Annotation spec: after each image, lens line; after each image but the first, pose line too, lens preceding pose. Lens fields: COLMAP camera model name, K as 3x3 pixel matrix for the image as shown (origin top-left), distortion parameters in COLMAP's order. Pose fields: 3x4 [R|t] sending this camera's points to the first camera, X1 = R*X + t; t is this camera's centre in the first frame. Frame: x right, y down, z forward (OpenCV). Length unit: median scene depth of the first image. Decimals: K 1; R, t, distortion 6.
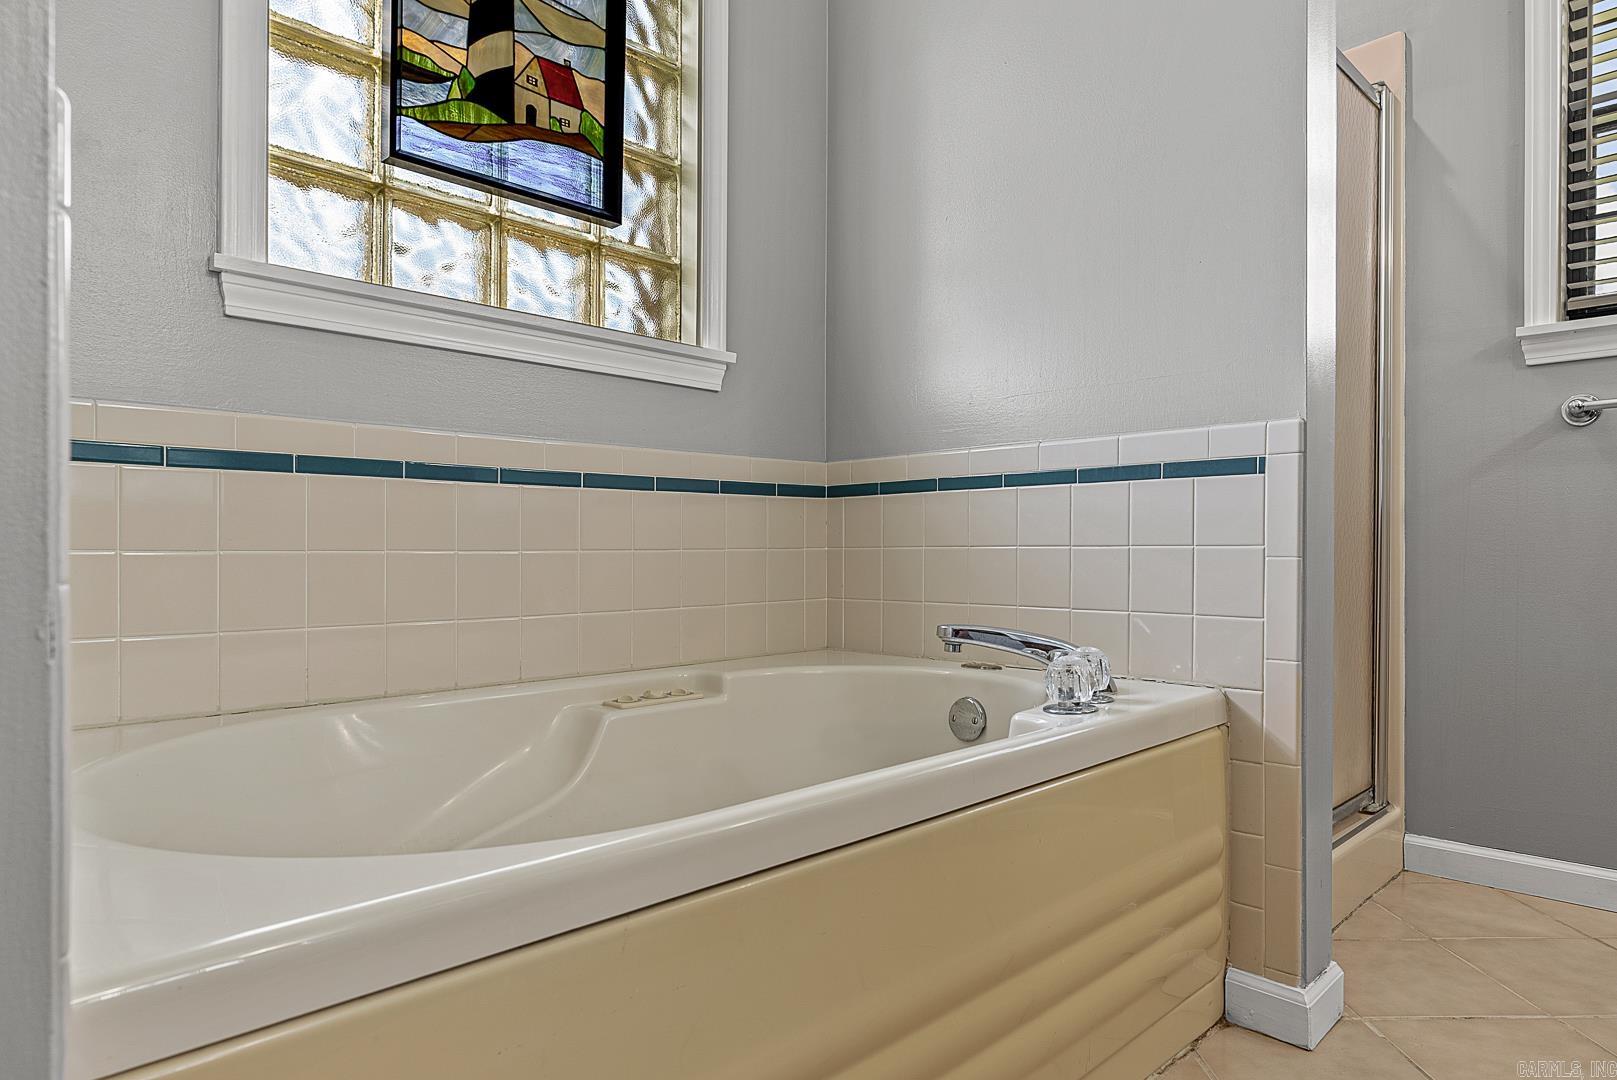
lens RADIAL K [[968.0, 0, 820.7], [0, 968.0, 537.7], [0, 0, 1]] dist [-0.002172, -0.004243]
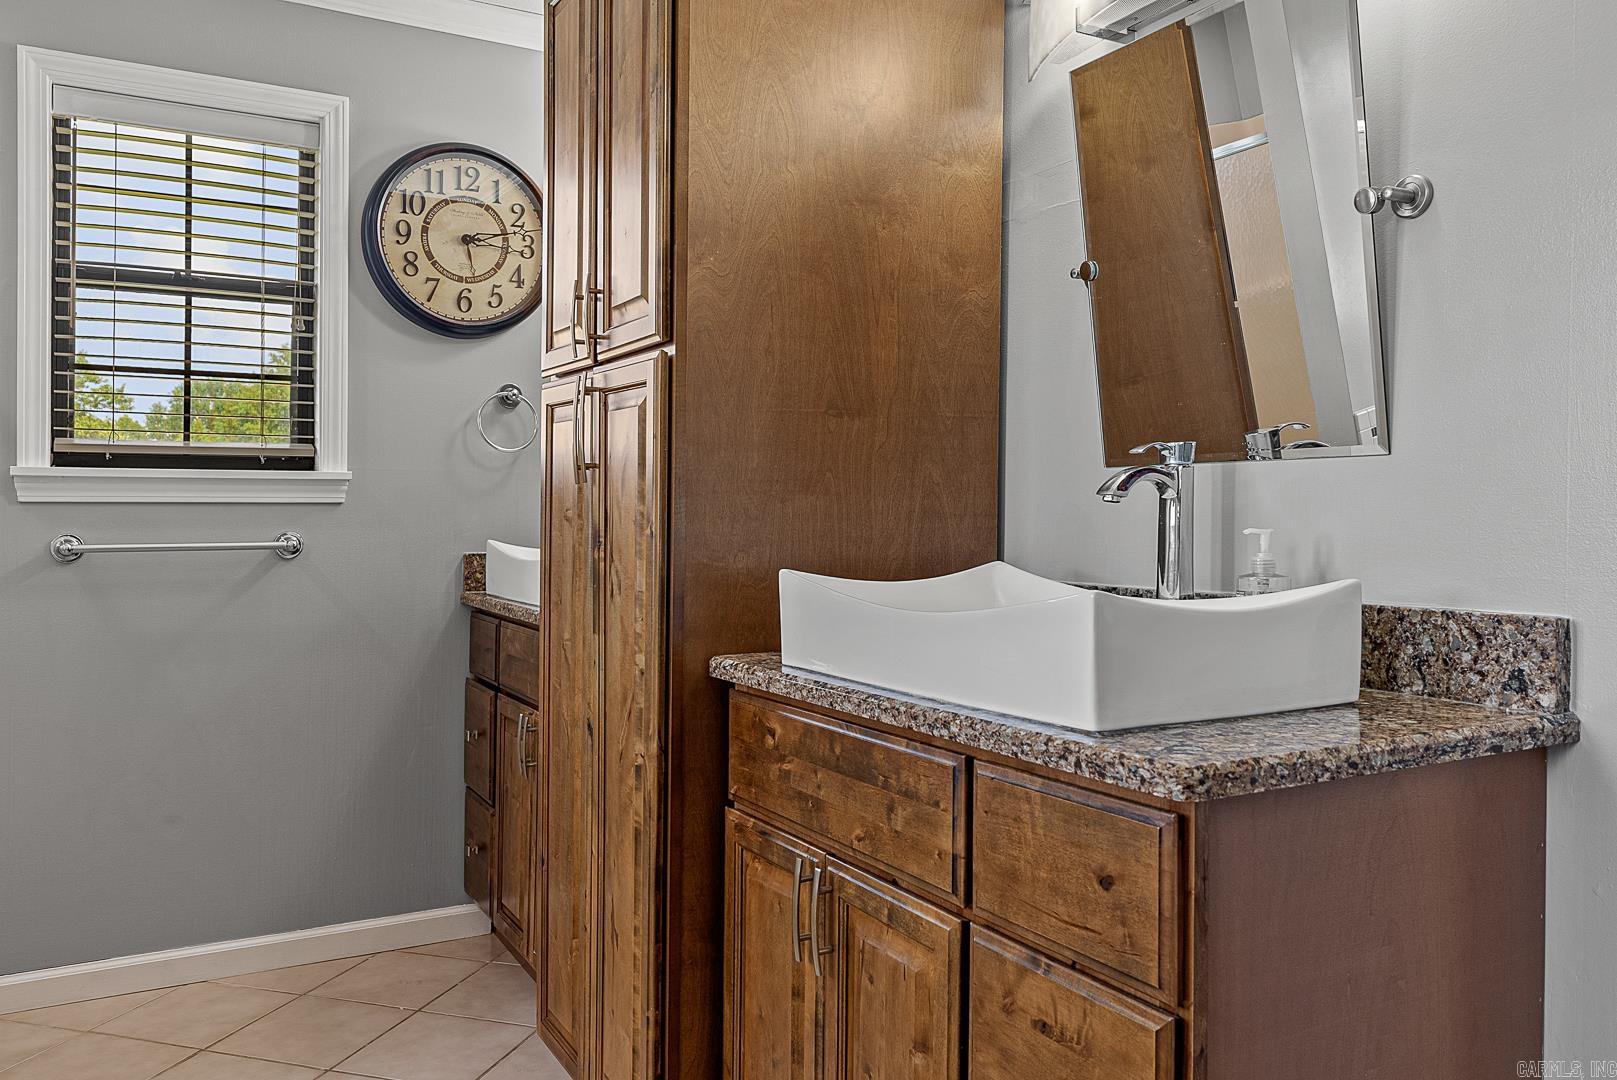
lens RADIAL K [[1217.2, 0, 795.7], [0, 1217.2, 512.8], [0, 0, 1]] dist [-0.005758, -0.009703]
pose [[0.301445, -0.010314, 0.953428, -0.262074], [-0.001971, 0.999933, 0.011440, -0.186445], [-0.953482, -0.005328, 0.301404, -0.190746]]
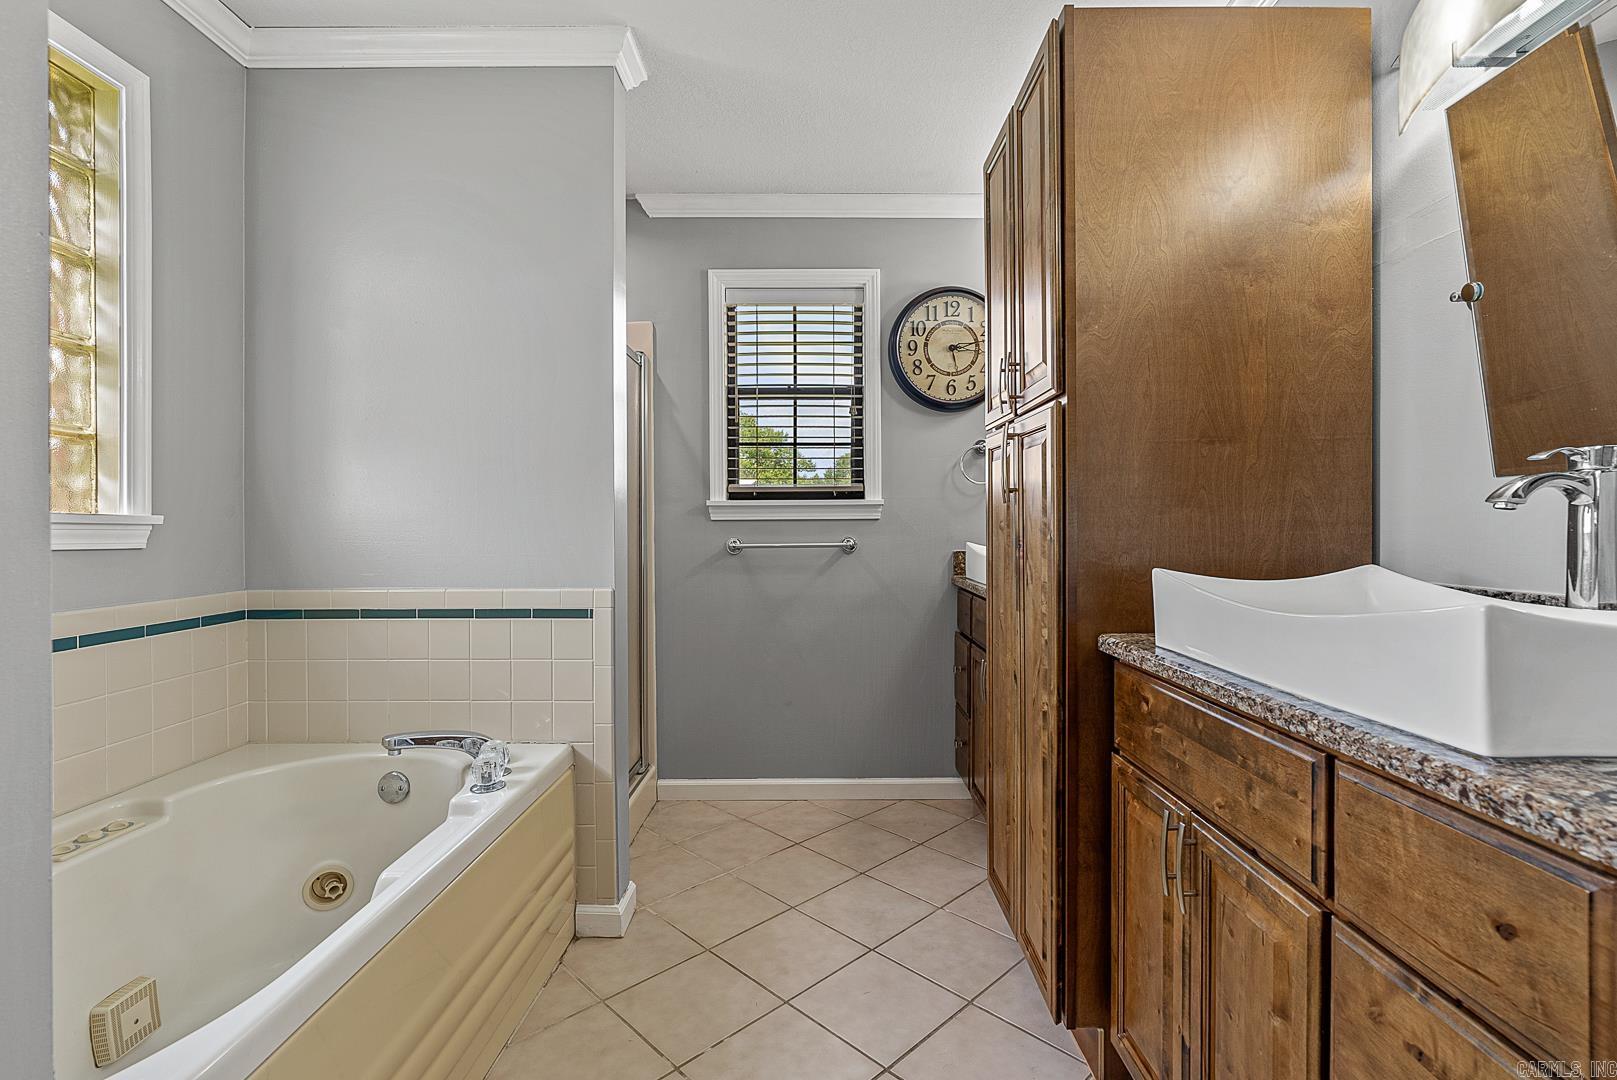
lens RADIAL K [[746.7, 0, 805.1], [0, 746.7, 519.7], [0, 0, 1]] dist [-0.019343, 0.005340]
pose [[0.722069, -0.008779, 0.691765, -0.146951], [0.009556, 0.999951, 0.002716, -0.184363], [-0.691755, 0.004649, 0.722118, -0.182260]]
